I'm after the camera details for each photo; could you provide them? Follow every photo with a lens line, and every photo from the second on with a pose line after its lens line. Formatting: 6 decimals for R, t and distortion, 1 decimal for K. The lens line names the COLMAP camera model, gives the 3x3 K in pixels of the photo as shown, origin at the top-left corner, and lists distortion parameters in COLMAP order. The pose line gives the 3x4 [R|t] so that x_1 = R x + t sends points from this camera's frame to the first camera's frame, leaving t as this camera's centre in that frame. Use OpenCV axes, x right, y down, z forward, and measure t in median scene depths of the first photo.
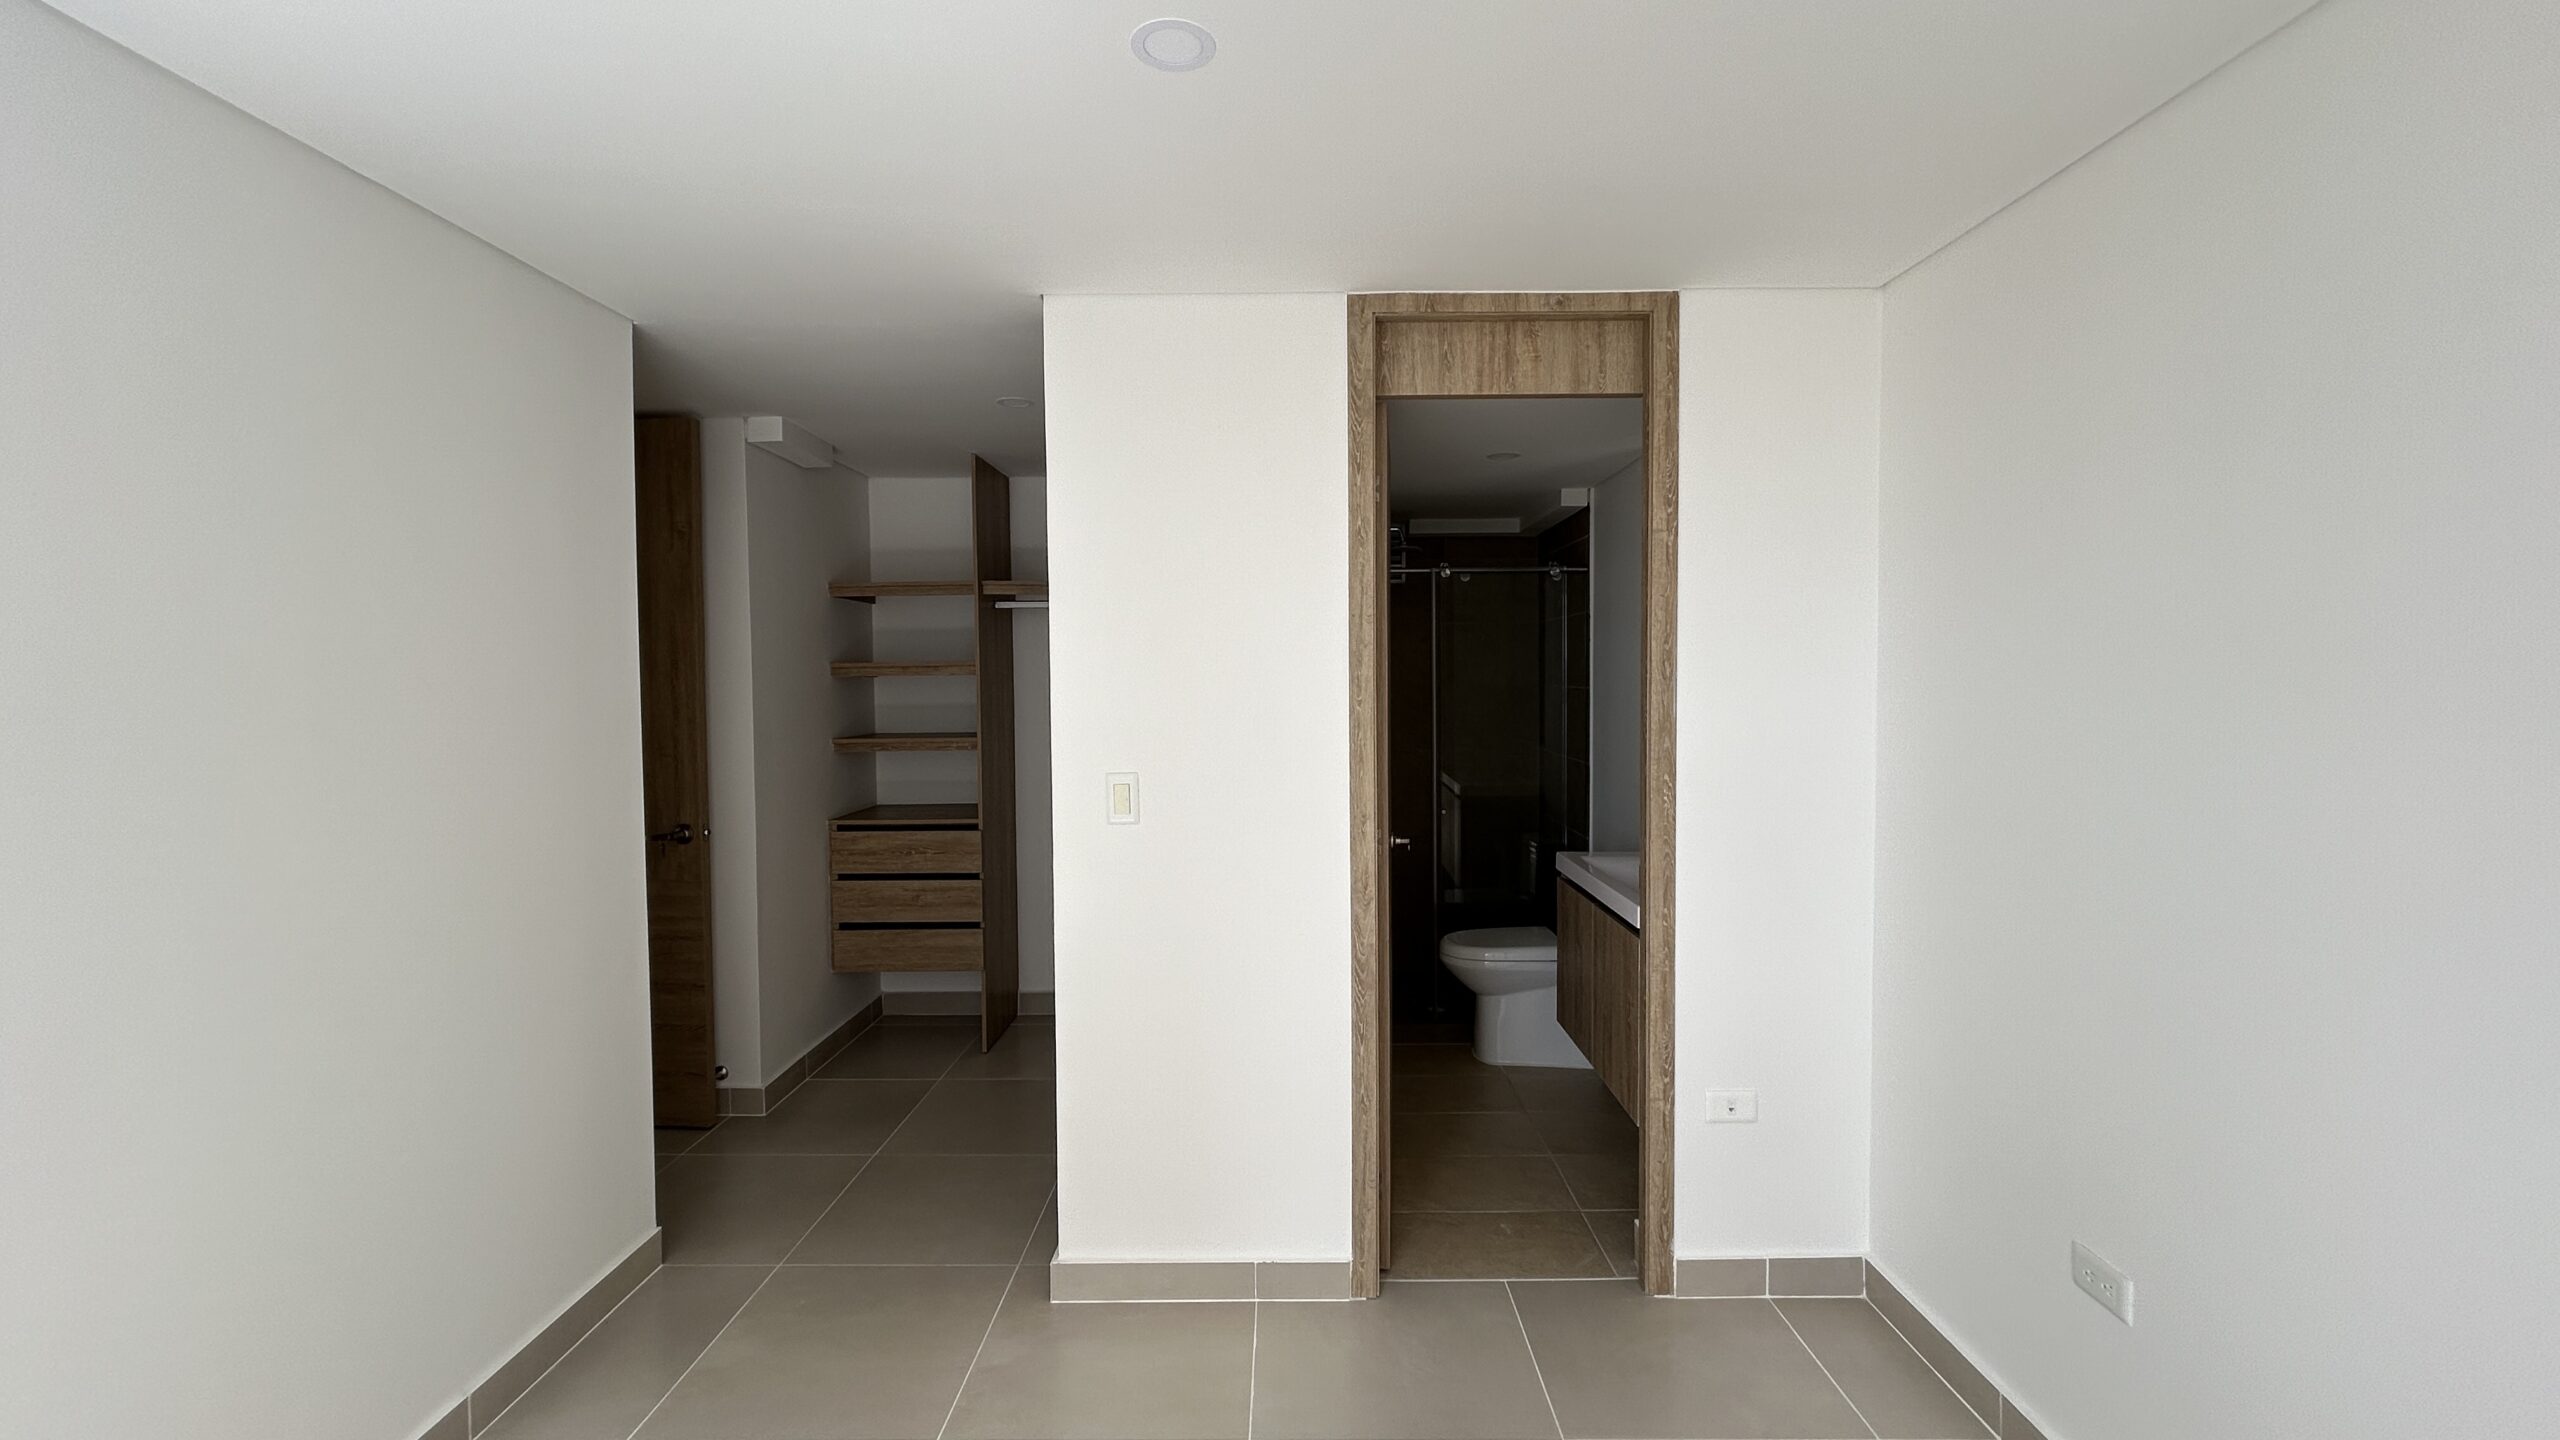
lens RADIAL K [[1027.9, 0, 1279.7], [0, 1027.9, 709.0], [0, 0, 1]] dist [-0.005042, -0.000409]
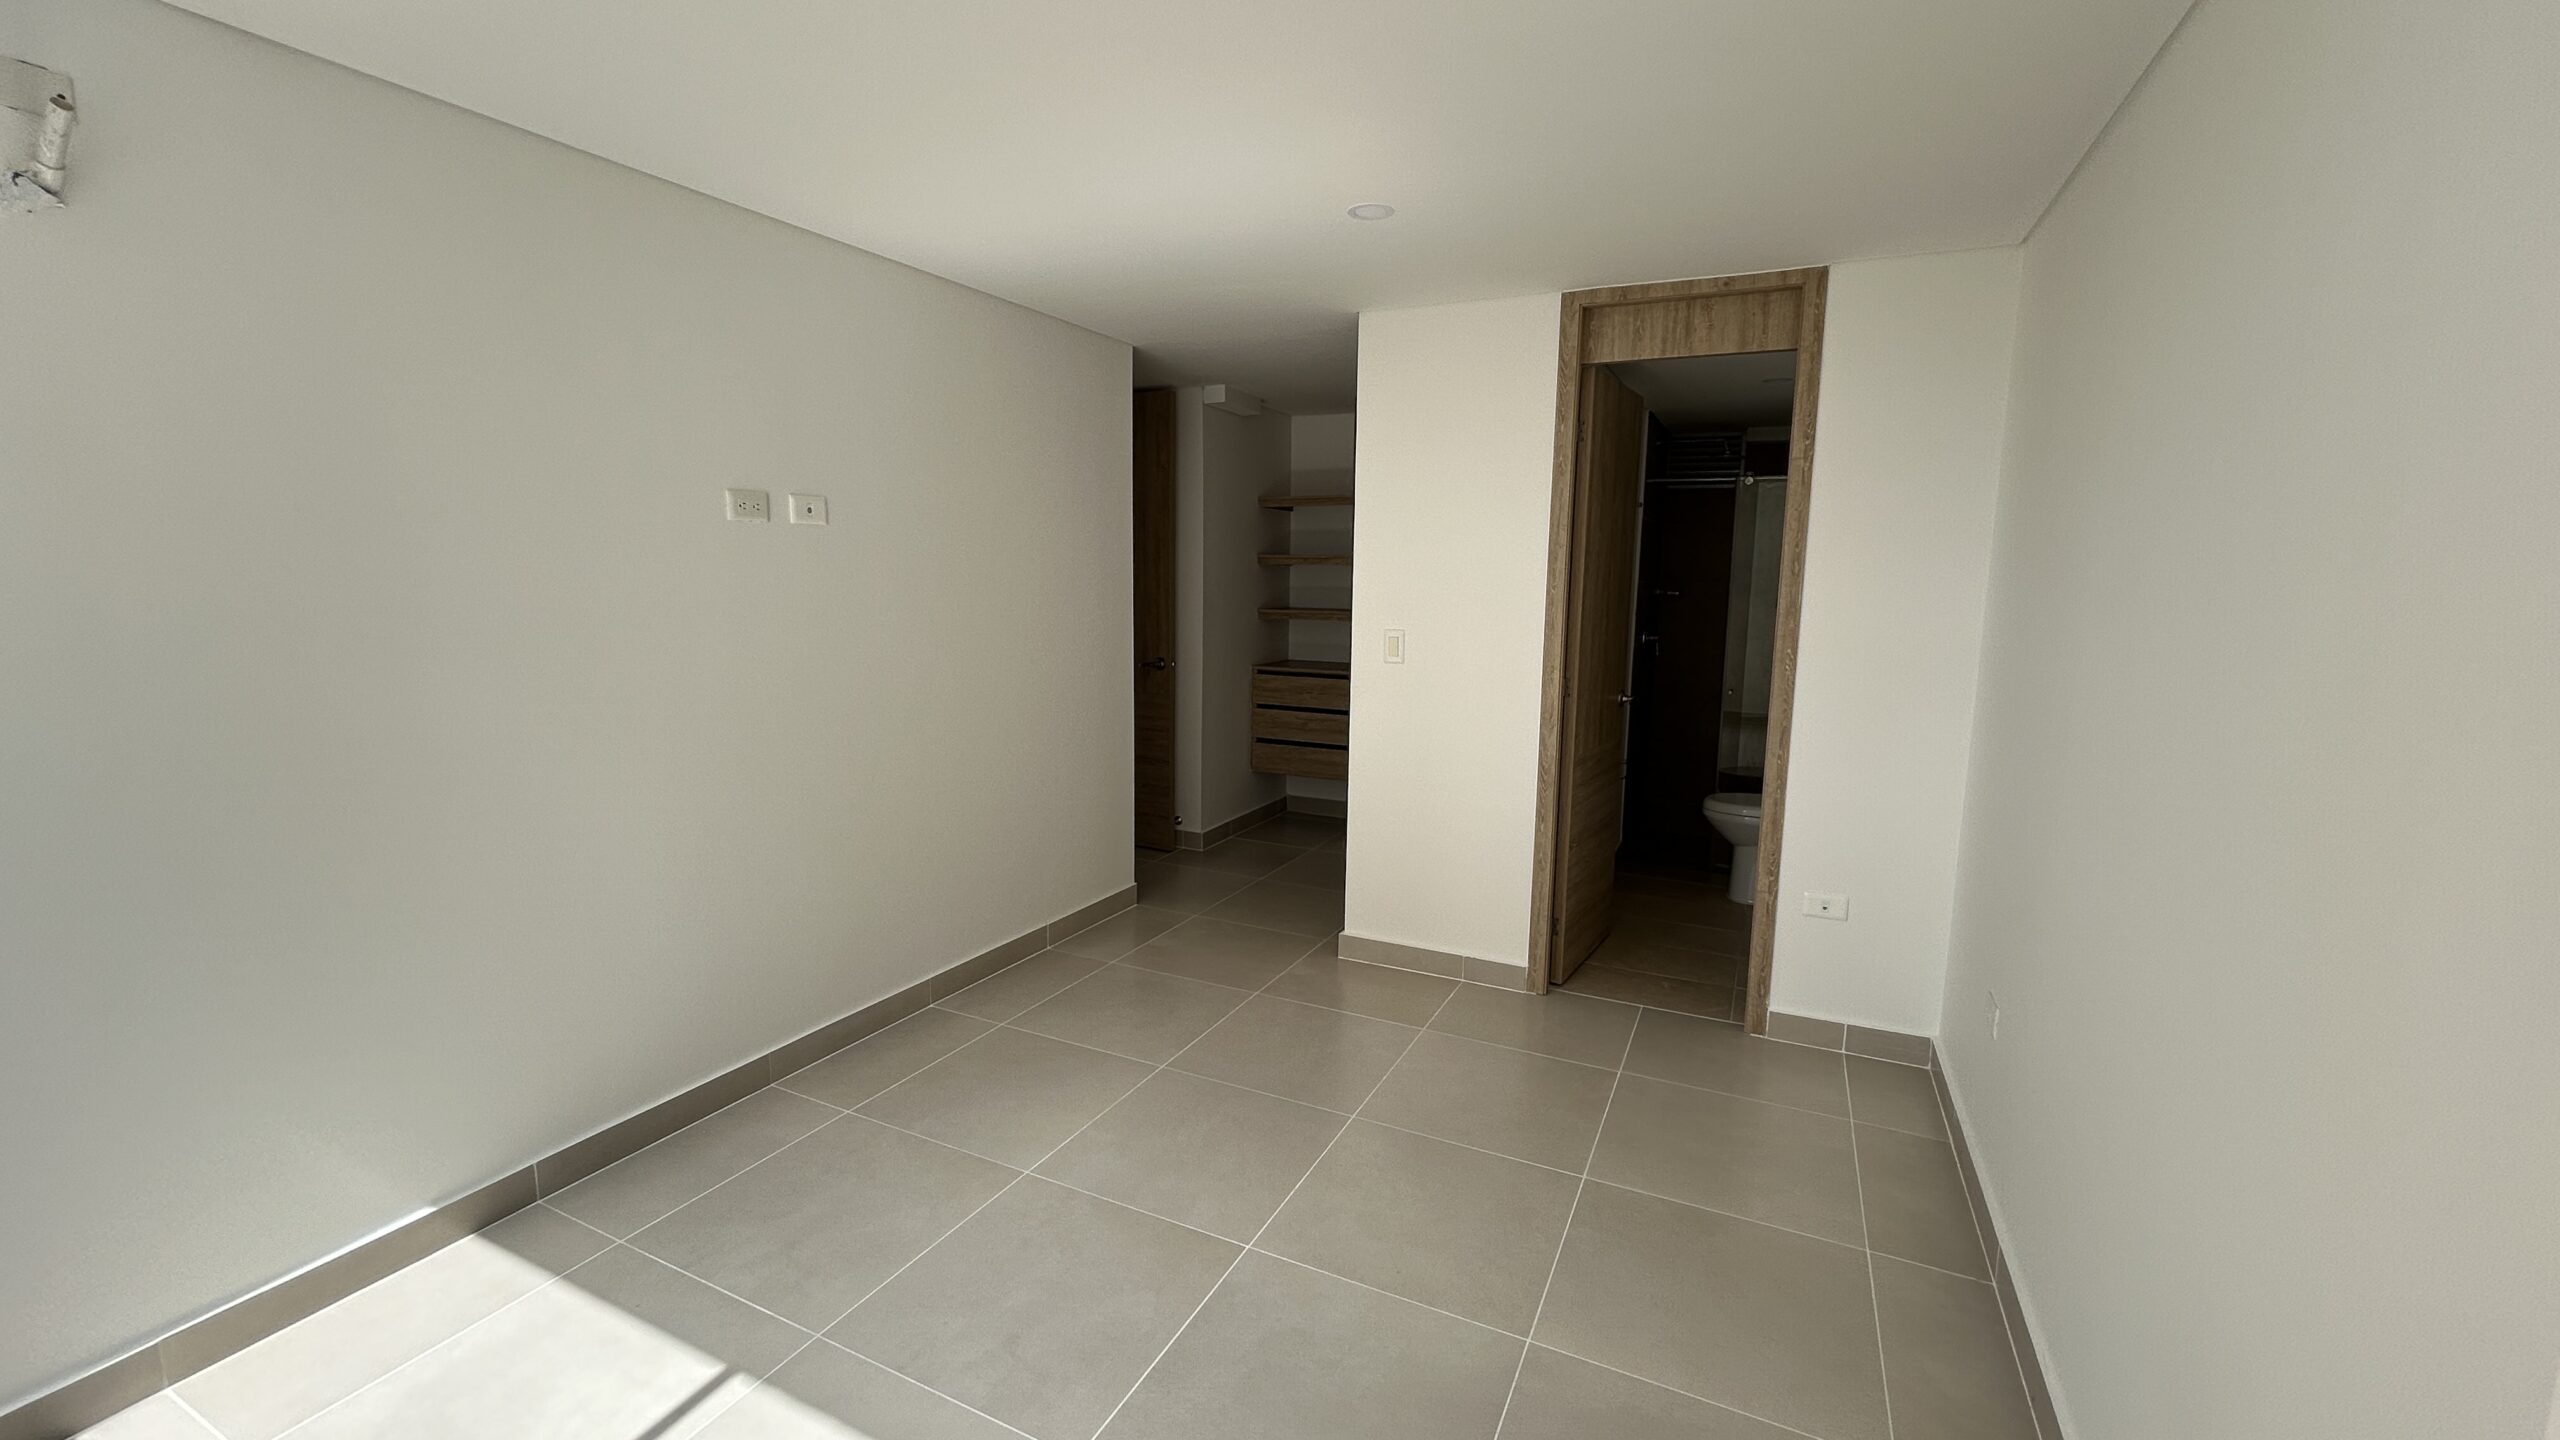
lens RADIAL K [[1027.9, 0, 1281.4], [0, 1027.9, 704.8], [0, 0, 1]] dist [-0.005042, -0.000409]
pose [[0.900722, 0.075277, -0.427825, 0.350440], [-0.033897, 0.994047, 0.103540, 0.020619], [0.433072, -0.078759, 0.897912, -0.445676]]
